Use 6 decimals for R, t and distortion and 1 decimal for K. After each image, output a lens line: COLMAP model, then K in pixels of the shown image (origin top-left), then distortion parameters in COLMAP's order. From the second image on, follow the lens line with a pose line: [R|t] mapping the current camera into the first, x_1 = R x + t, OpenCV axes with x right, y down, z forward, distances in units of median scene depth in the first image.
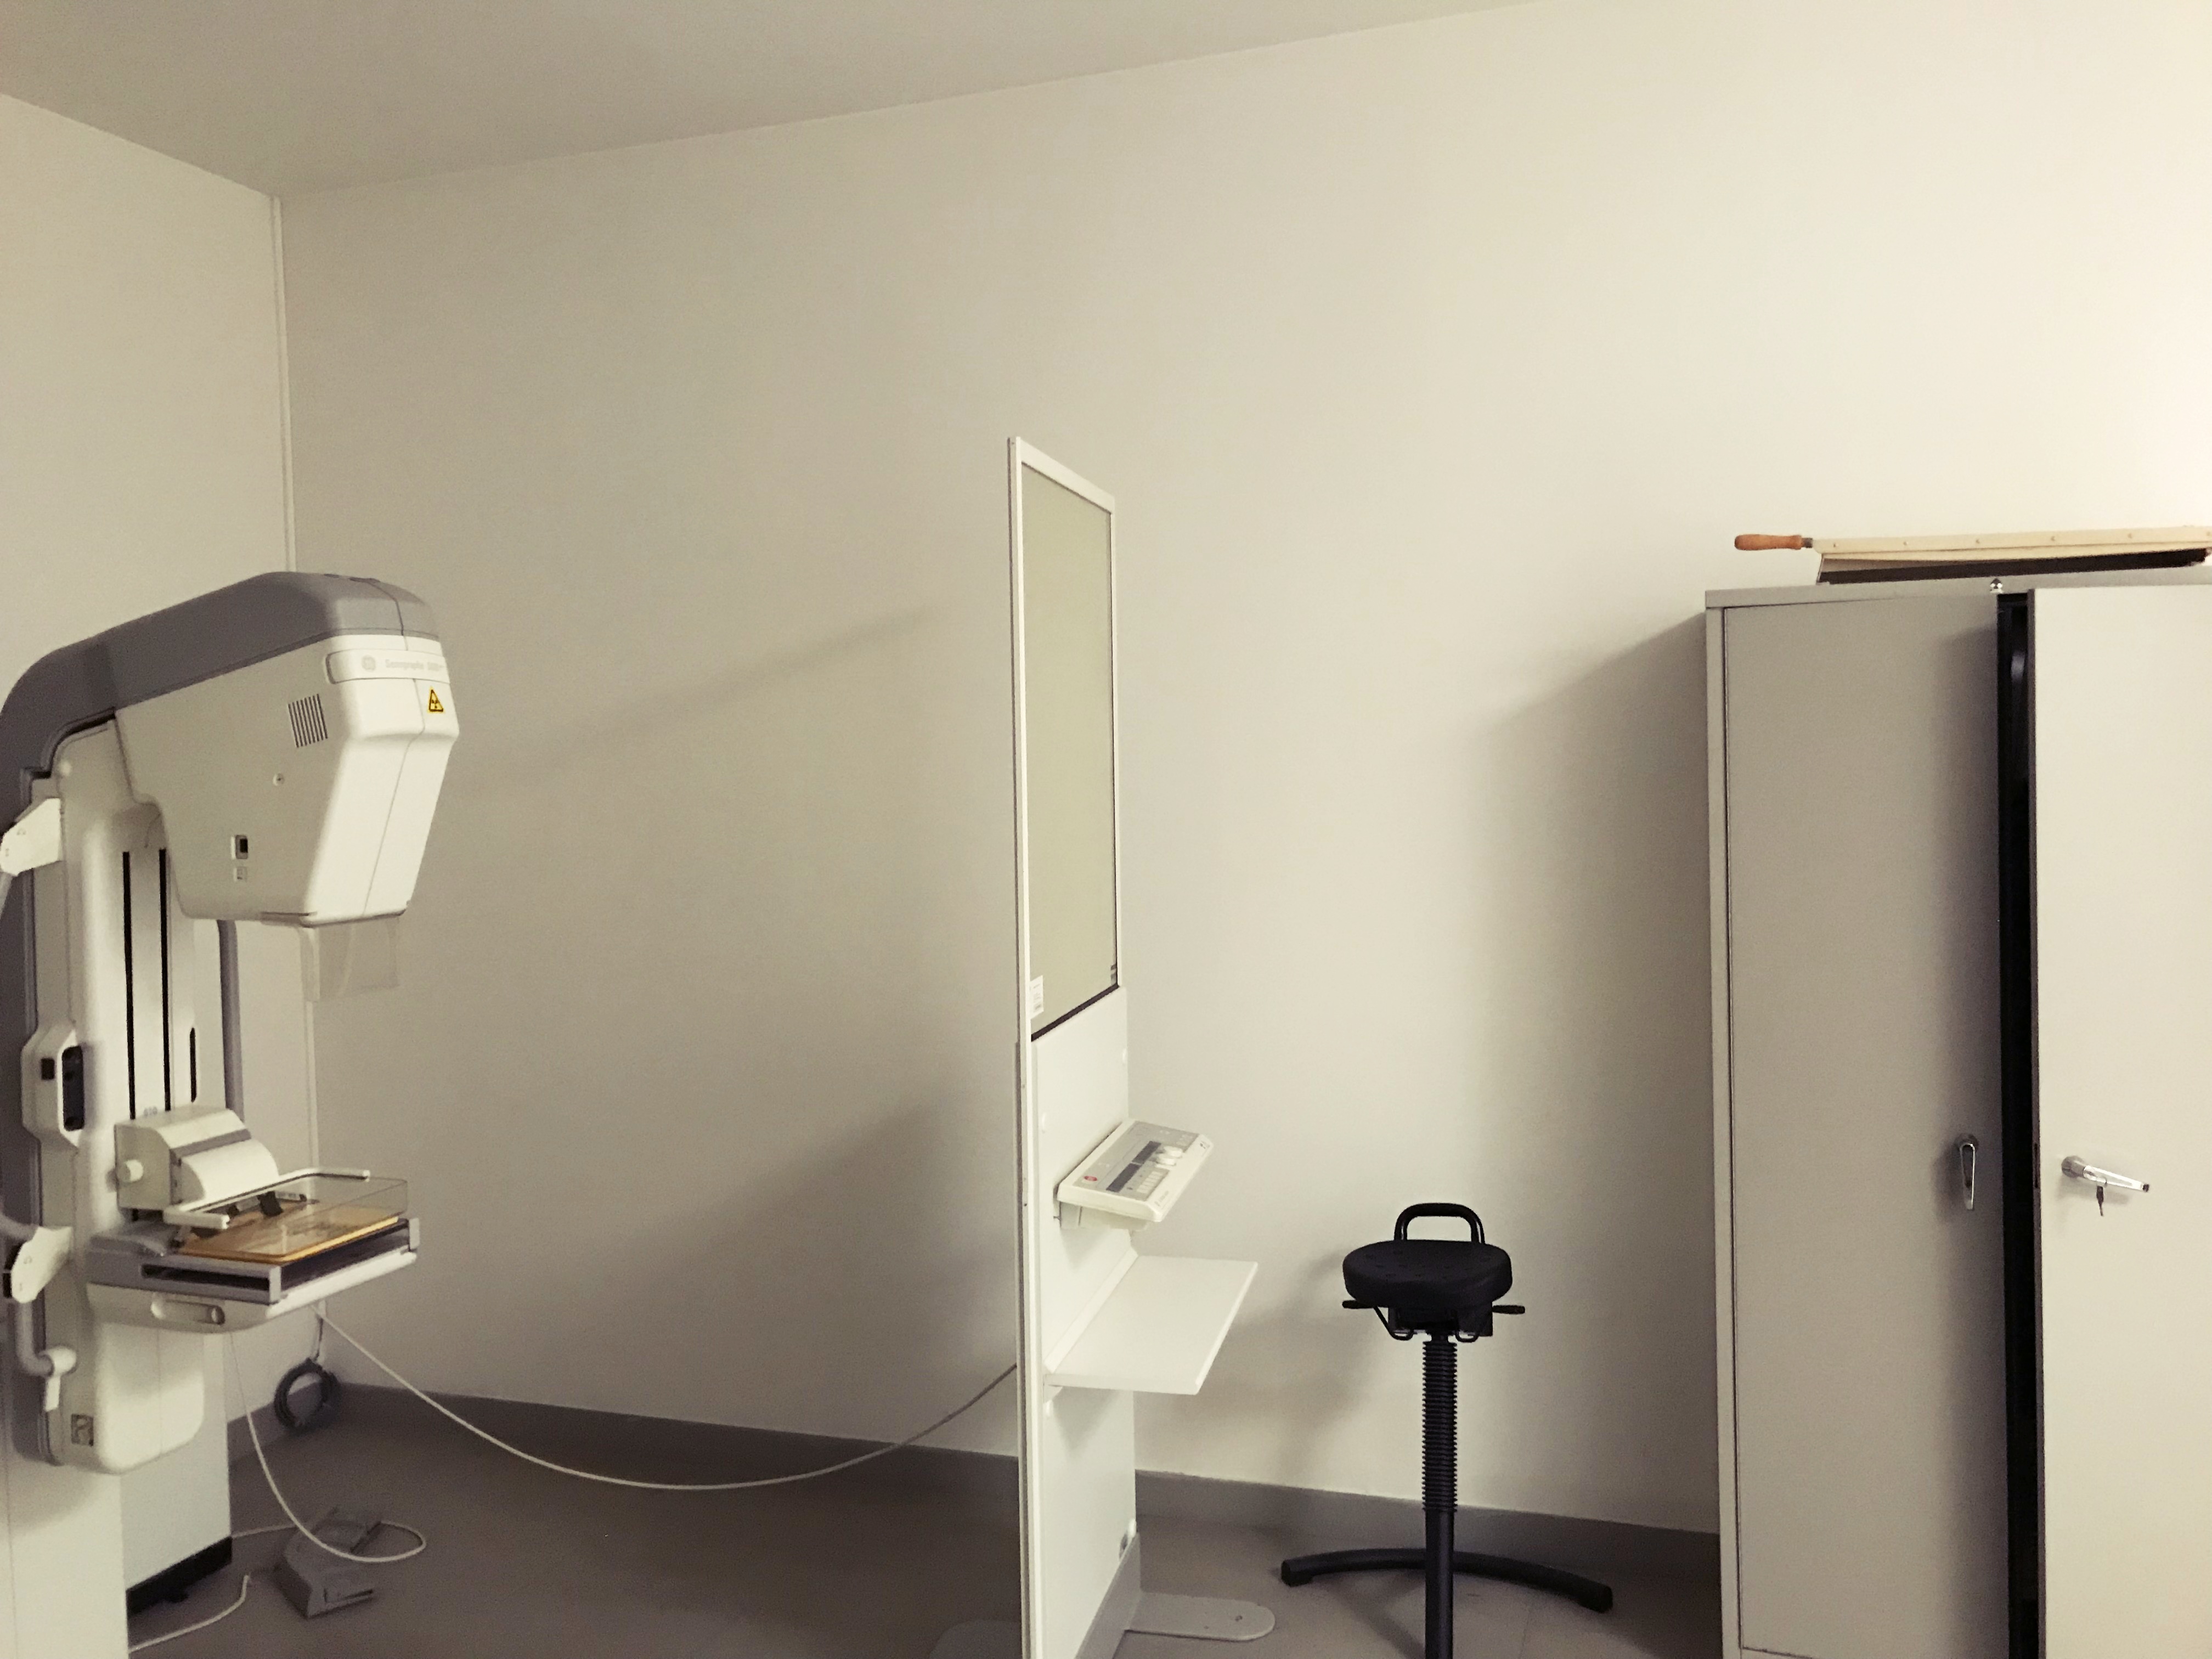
lens RADIAL K [[1746.6, 0, 1106.9], [0, 1746.6, 828.6], [0, 0, 1]] dist [0.006704, 0.001067]
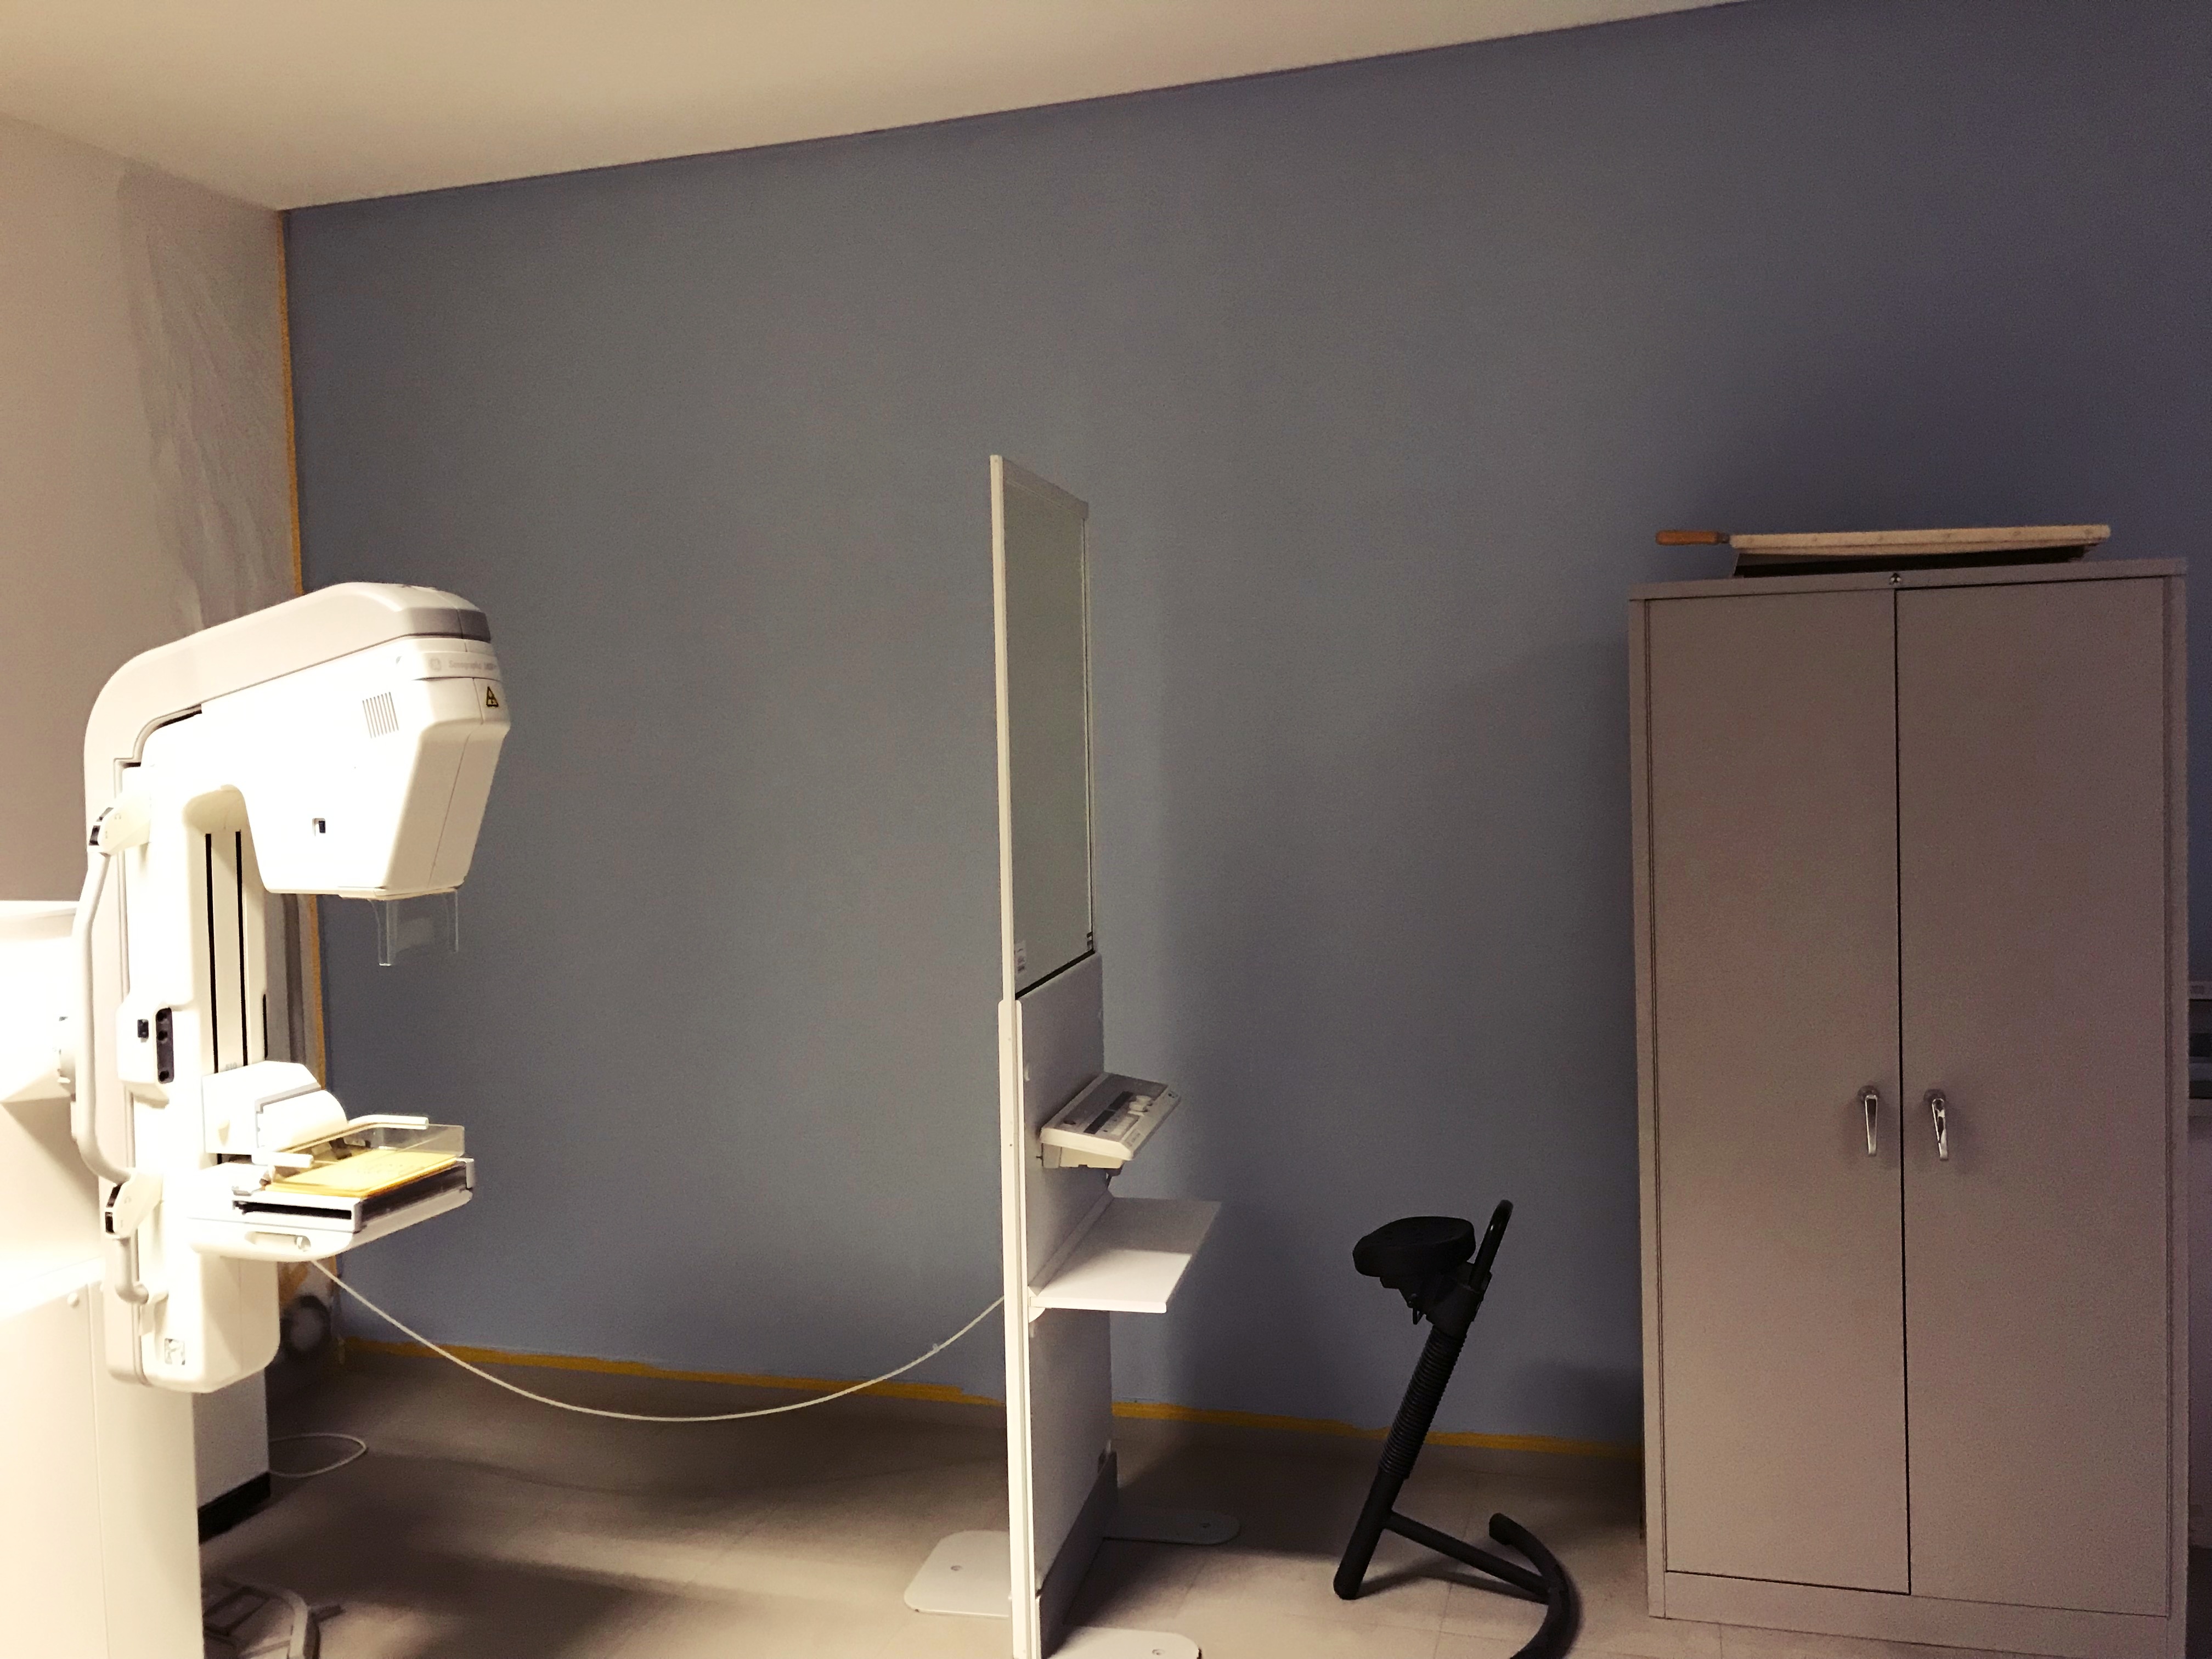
lens RADIAL K [[1746.6, 0, 1107.6], [0, 1746.6, 827.8], [0, 0, 1]] dist [0.006704, 0.001067]
pose [[0.999491, -0.007381, 0.031039, -0.021744], [0.007171, 0.999951, 0.006872, 0.005573], [-0.031088, -0.006646, 0.999495, -0.125933]]
